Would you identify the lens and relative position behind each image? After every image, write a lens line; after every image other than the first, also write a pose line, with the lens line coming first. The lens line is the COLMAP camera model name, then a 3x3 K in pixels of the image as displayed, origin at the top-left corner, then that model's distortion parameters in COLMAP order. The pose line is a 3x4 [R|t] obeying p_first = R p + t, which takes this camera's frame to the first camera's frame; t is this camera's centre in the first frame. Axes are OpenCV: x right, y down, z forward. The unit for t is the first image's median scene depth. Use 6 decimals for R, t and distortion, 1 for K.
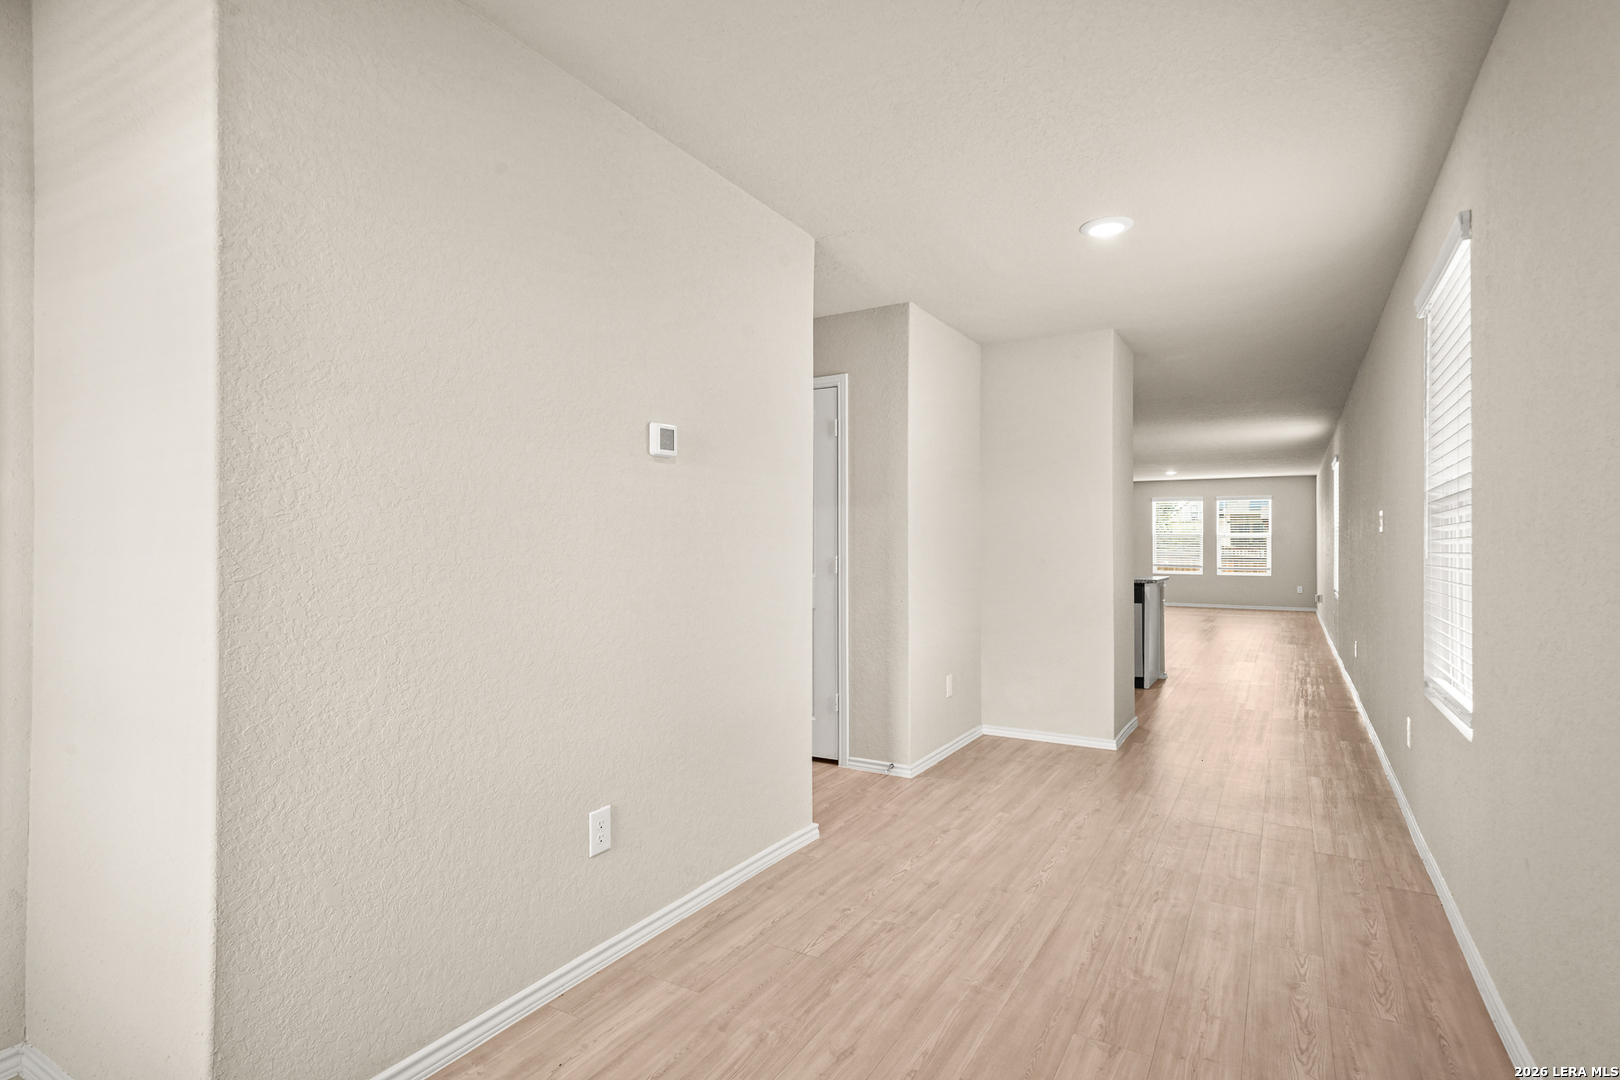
lens RADIAL K [[782.0, 0, 810.0], [0, 782.0, 540.0], [0, 0, 1]] dist [0.001366, 0.000140]
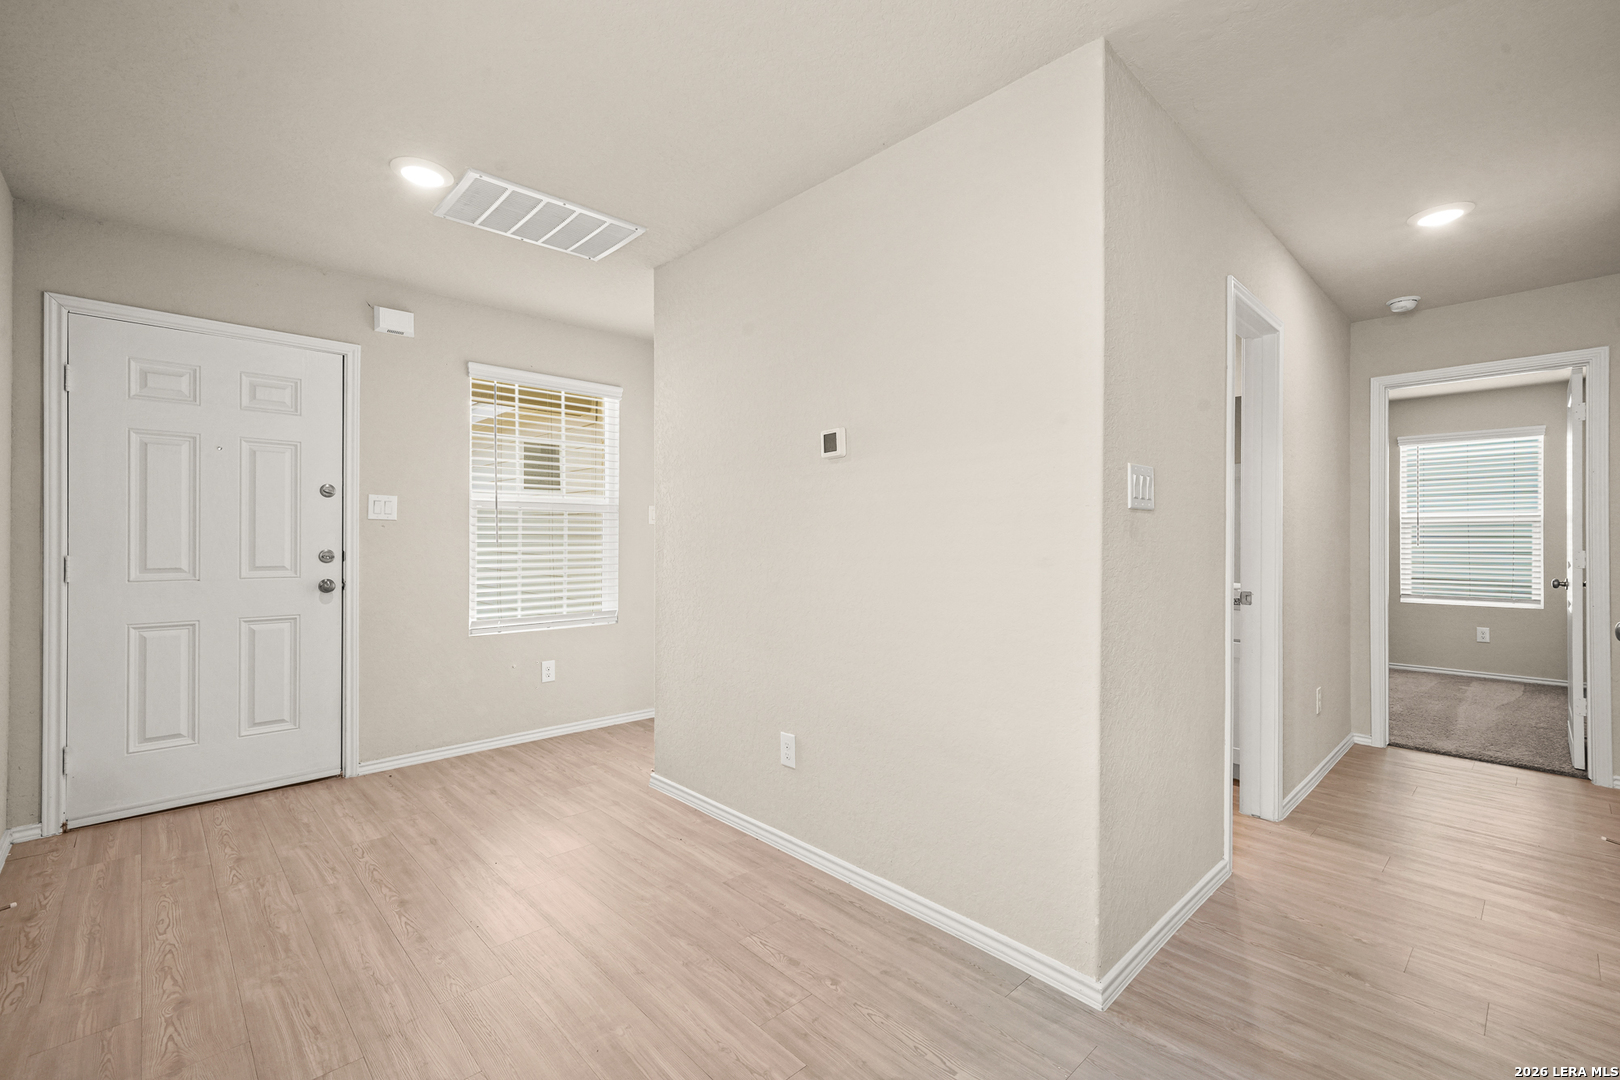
lens RADIAL K [[691.0, 0, 814.1], [0, 691.0, 539.3], [0, 0, 1]] dist [0.001321, 0.000174]
pose [[-0.252614, -0.001810, -0.967565, 0.805079], [0.007250, 0.999967, -0.003764, 0.015017], [0.967540, -0.007966, -0.252592, 1.251373]]
